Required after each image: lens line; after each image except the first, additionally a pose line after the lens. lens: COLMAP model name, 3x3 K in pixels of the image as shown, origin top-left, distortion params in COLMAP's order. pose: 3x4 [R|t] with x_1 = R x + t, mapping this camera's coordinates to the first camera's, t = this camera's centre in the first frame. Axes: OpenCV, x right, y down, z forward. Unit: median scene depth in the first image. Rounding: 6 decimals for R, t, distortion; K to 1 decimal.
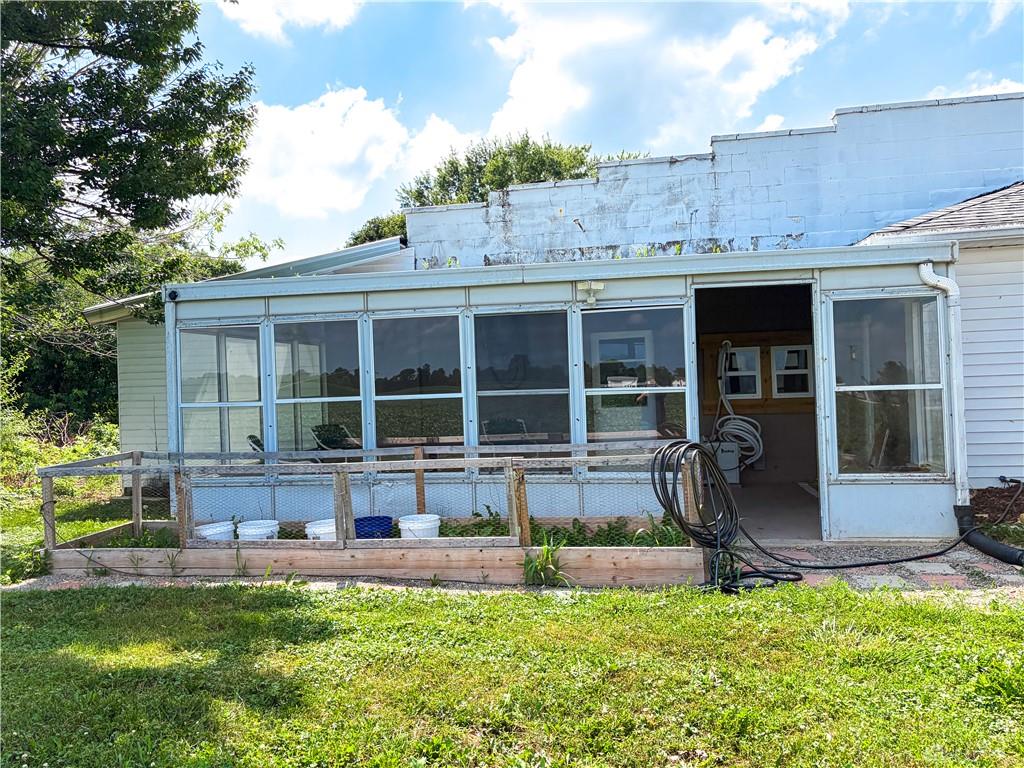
lens RADIAL K [[825.2, 0, 510.3], [0, 825.2, 379.3], [0, 0, 1]] dist [0.003316, -0.000131]
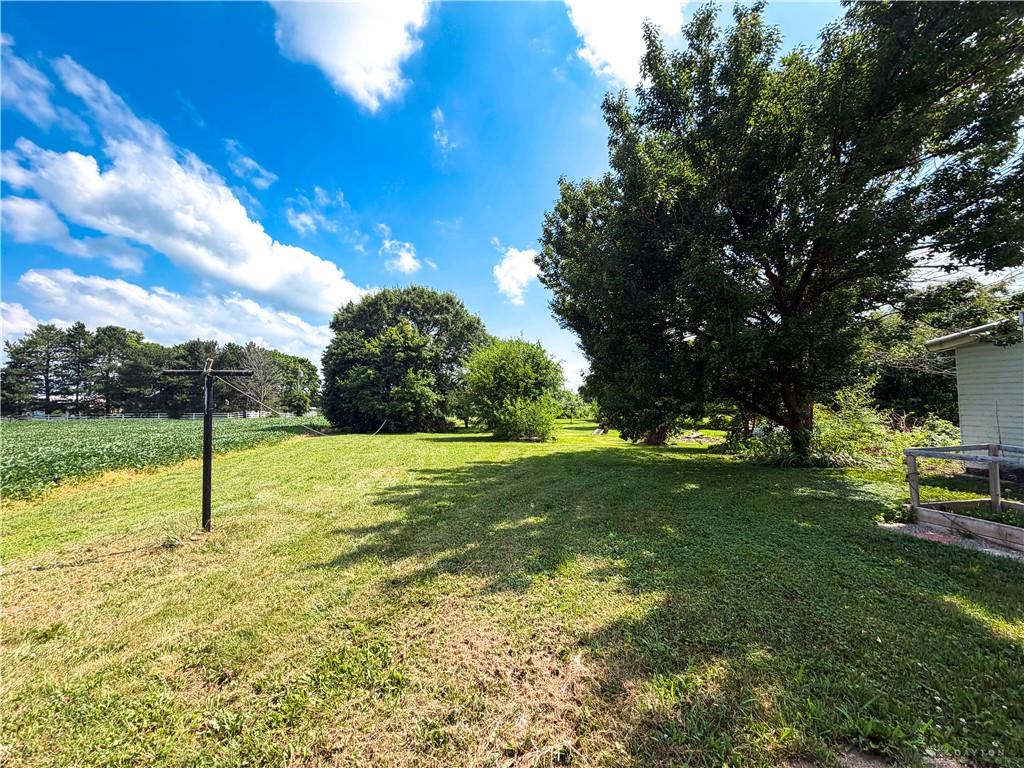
lens RADIAL K [[406.3, 0, 510.3], [0, 406.3, 383.3], [0, 0, 1]] dist [0.001100, 0.000118]
pose [[0.313555, -0.019289, -0.949374, -0.078530], [0.000759, 0.999798, -0.020063, 0.004305], [0.949570, 0.005570, 0.313507, 0.082647]]
